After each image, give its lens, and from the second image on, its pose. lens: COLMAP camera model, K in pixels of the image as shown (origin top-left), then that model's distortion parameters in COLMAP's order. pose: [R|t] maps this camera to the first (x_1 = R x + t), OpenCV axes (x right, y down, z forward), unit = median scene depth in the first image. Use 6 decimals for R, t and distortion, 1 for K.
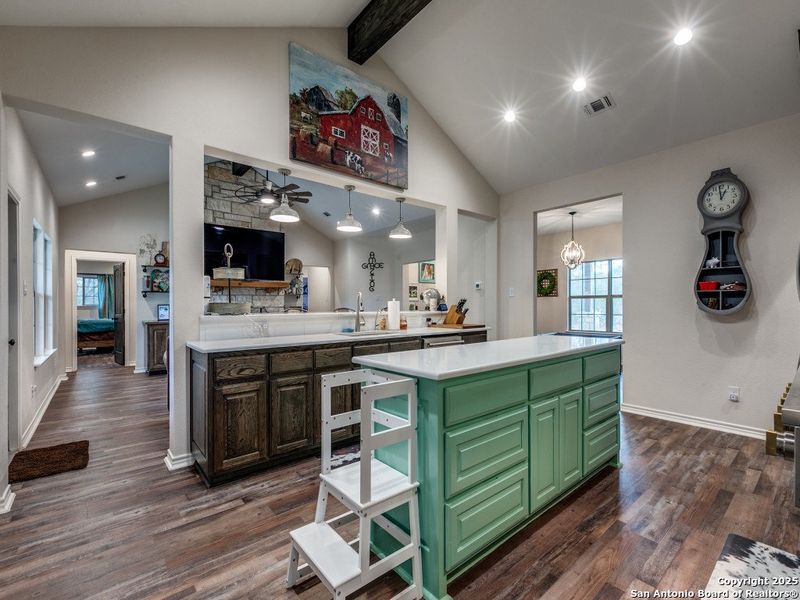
lens RADIAL K [[356.8, 0, 397.1], [0, 356.8, 300.6], [0, 0, 1]] dist [0.001871, -0.000687]
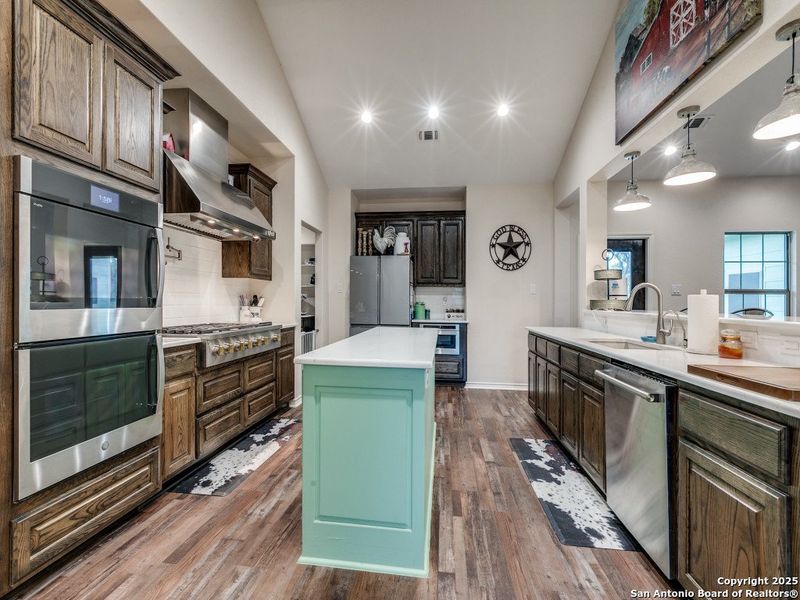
lens RADIAL K [[356.8, 0, 399.2], [0, 356.8, 300.7], [0, 0, 1]] dist [0.001871, -0.000687]
pose [[-0.730058, -0.002807, -0.683379, 0.674430], [0.002700, 0.999972, -0.006992, 0.013197], [0.683380, -0.006949, -0.730030, 1.145912]]
